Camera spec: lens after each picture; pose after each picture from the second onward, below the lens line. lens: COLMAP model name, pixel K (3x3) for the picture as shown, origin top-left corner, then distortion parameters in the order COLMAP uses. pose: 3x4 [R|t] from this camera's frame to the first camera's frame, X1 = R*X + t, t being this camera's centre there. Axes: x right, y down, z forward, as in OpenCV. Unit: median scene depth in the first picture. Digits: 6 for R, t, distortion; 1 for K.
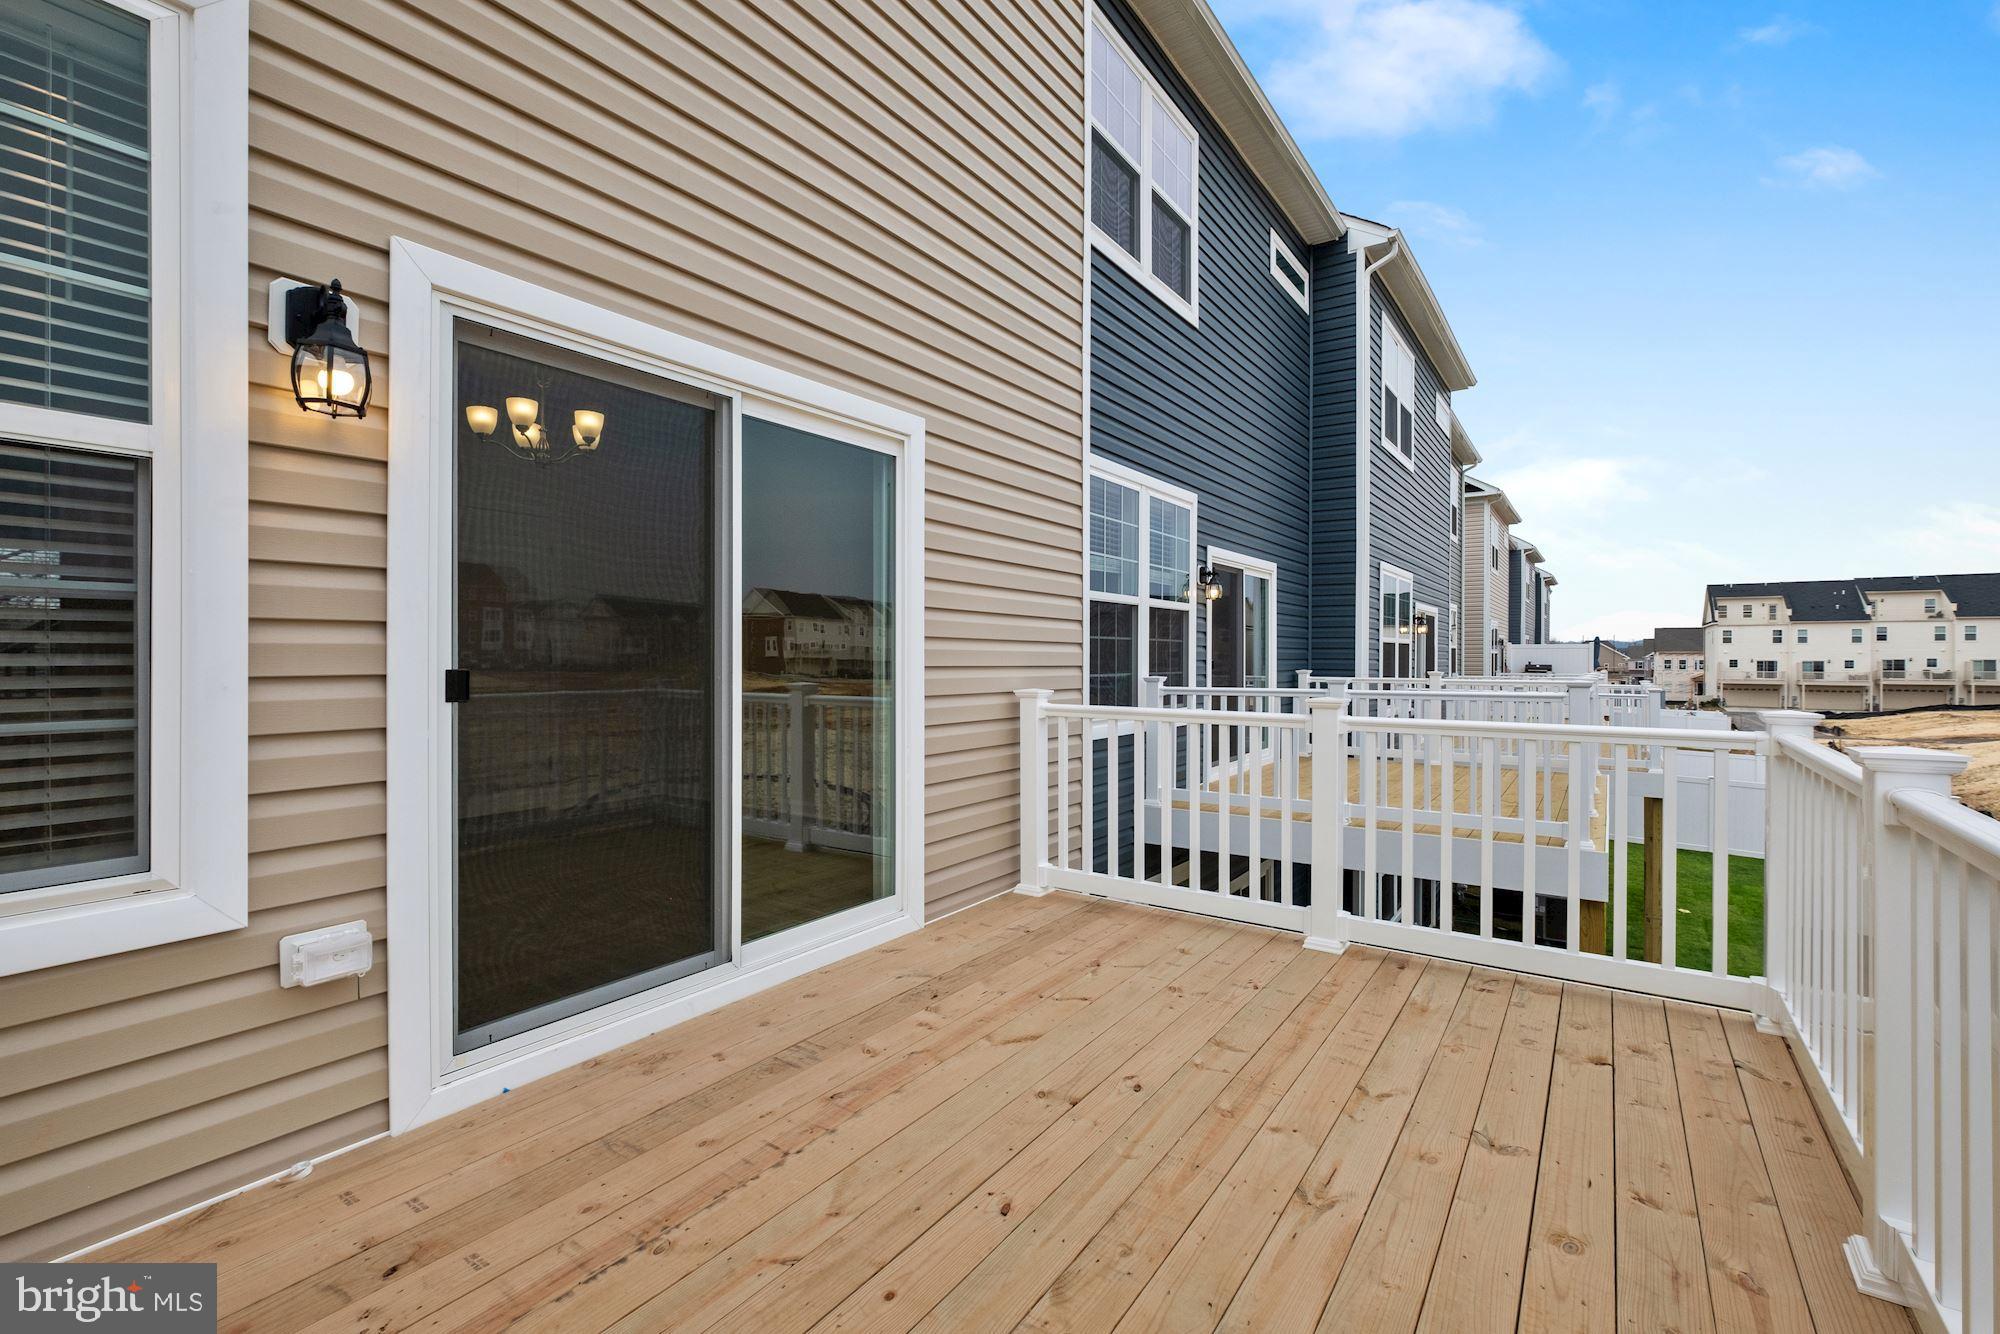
lens RADIAL K [[871.3, 0, 1007.3], [0, 871.3, 665.8], [0, 0, 1]] dist [-0.008956, 0.001875]
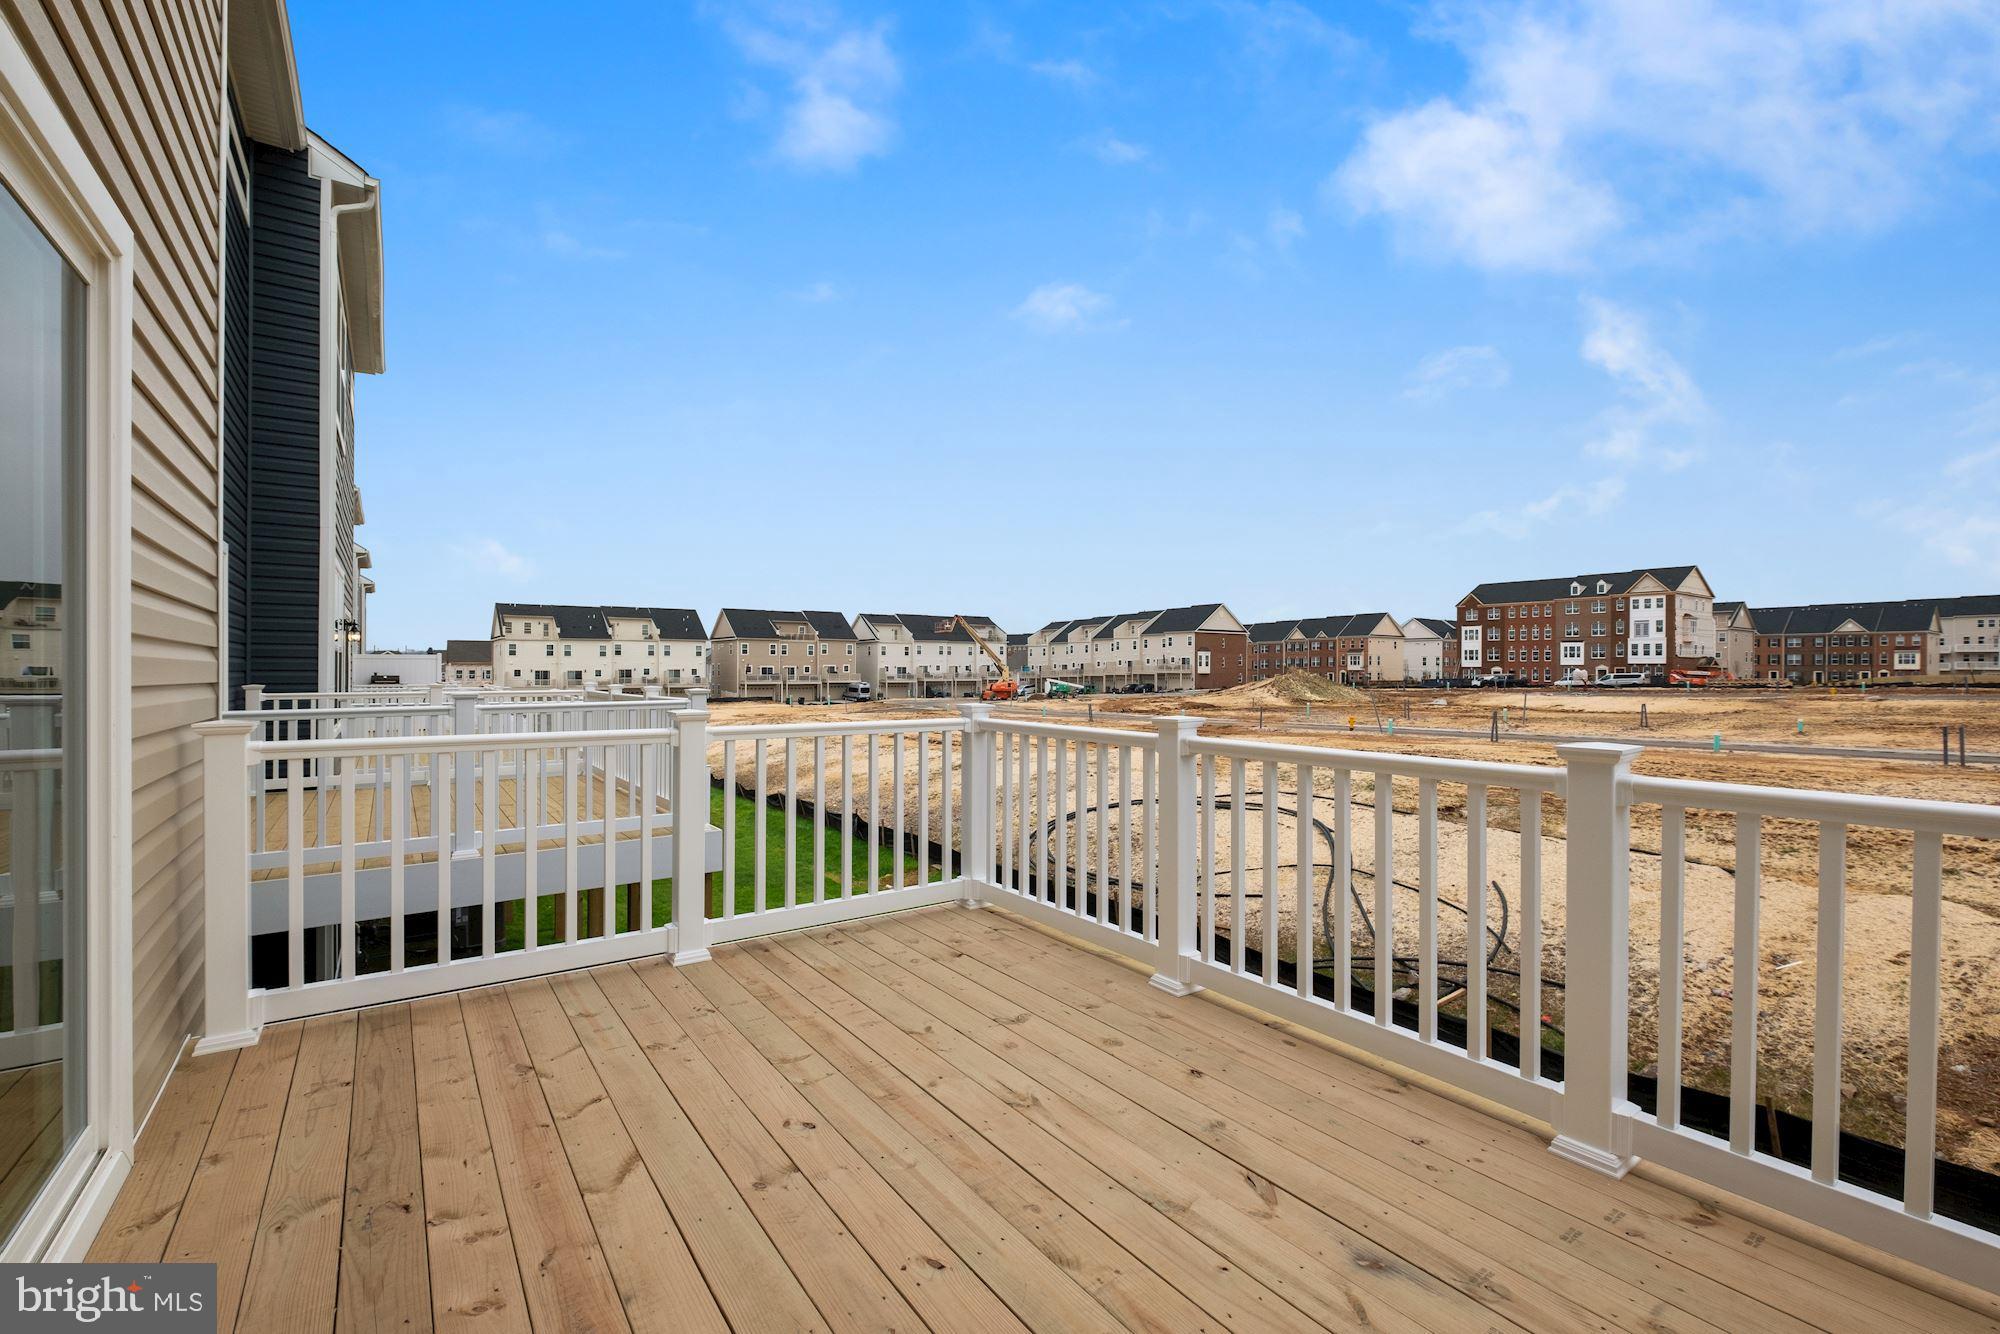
lens RADIAL K [[871.3, 0, 1004.9], [0, 871.3, 664.8], [0, 0, 1]] dist [-0.008956, 0.001875]
pose [[0.341776, 0.000919, 0.939781, -0.427213], [0.012063, 0.999913, -0.005364, -0.002265], [-0.939704, 0.013170, 0.341736, 0.307778]]
